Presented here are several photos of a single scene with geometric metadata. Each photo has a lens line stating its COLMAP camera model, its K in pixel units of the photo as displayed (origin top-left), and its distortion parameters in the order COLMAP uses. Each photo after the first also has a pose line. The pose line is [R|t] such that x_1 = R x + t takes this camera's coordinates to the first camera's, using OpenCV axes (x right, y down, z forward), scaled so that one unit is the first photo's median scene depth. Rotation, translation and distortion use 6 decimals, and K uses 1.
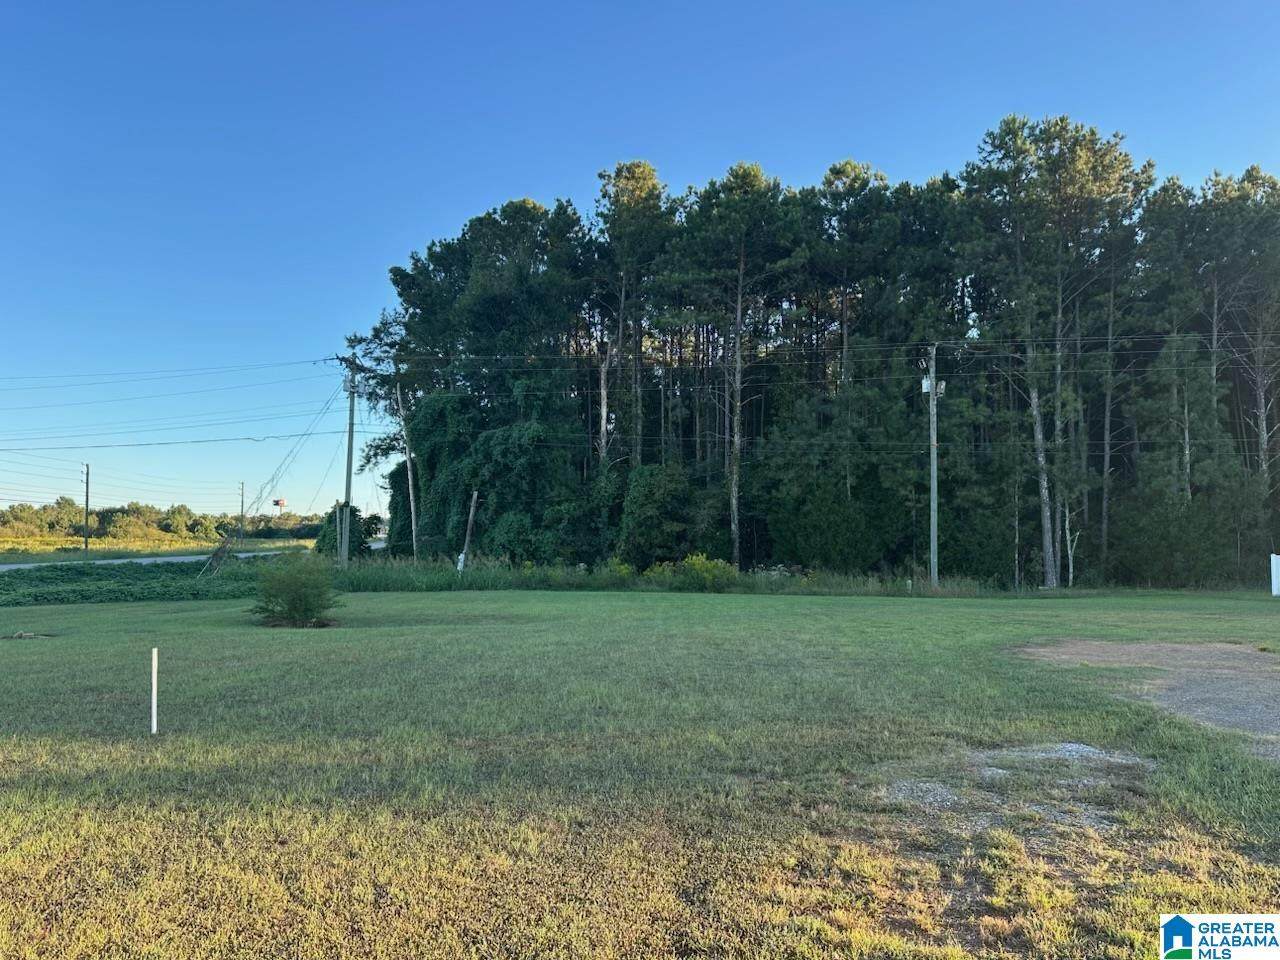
lens RADIAL K [[880.2, 0, 640.0], [0, 880.2, 480.0], [0, 0, 1]] dist [0.169163, -0.317702]
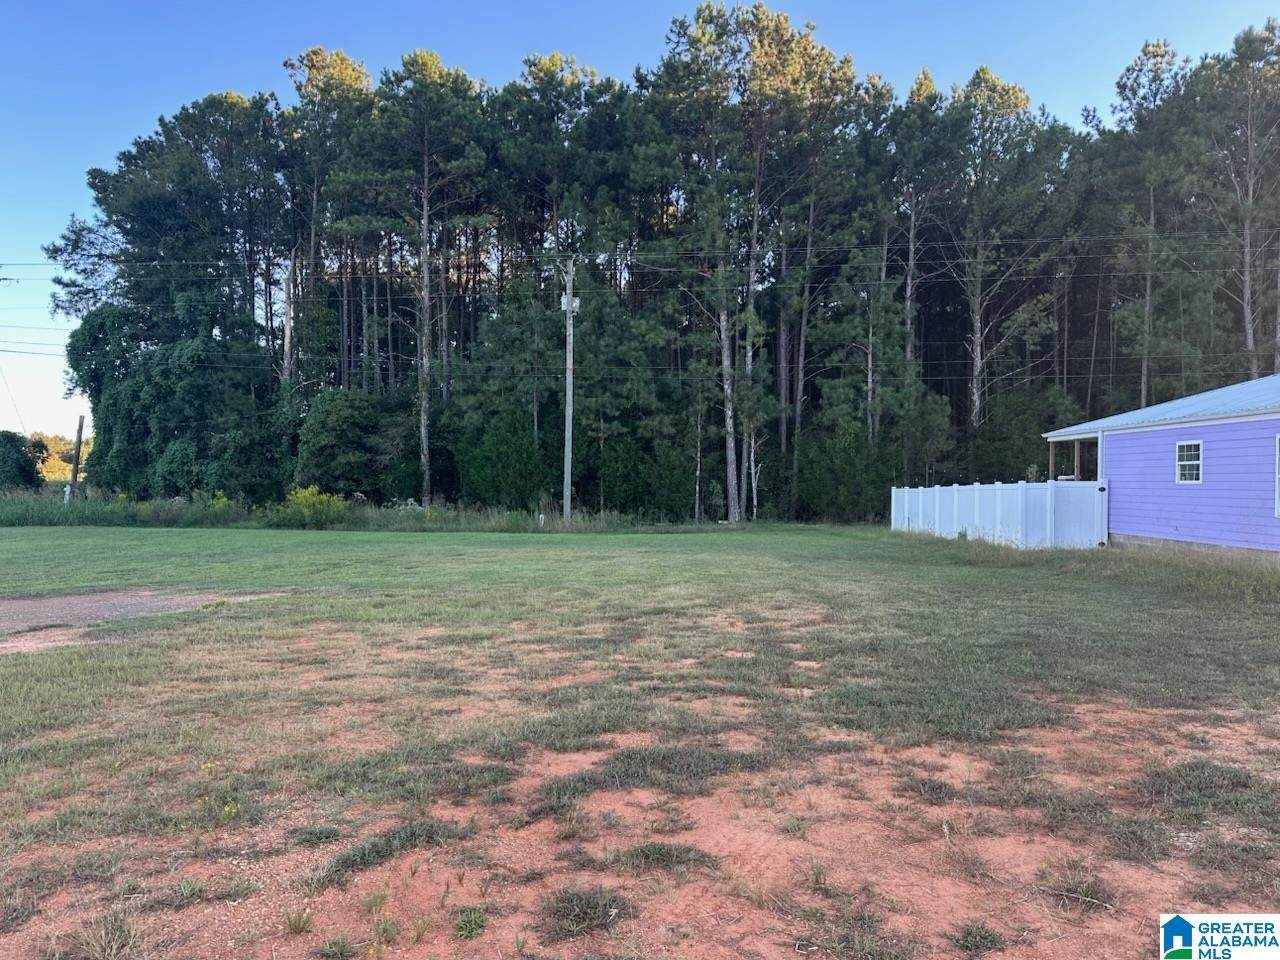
lens RADIAL K [[888.2, 0, 640.0], [0, 888.2, 480.0], [0, 0, 1]] dist [0.112671, -0.153895]
pose [[0.999532, 0.005084, 0.030176, 0.308356], [-0.007211, 0.997465, 0.070798, 0.008397], [-0.029739, -0.070982, 0.997034, 0.061457]]
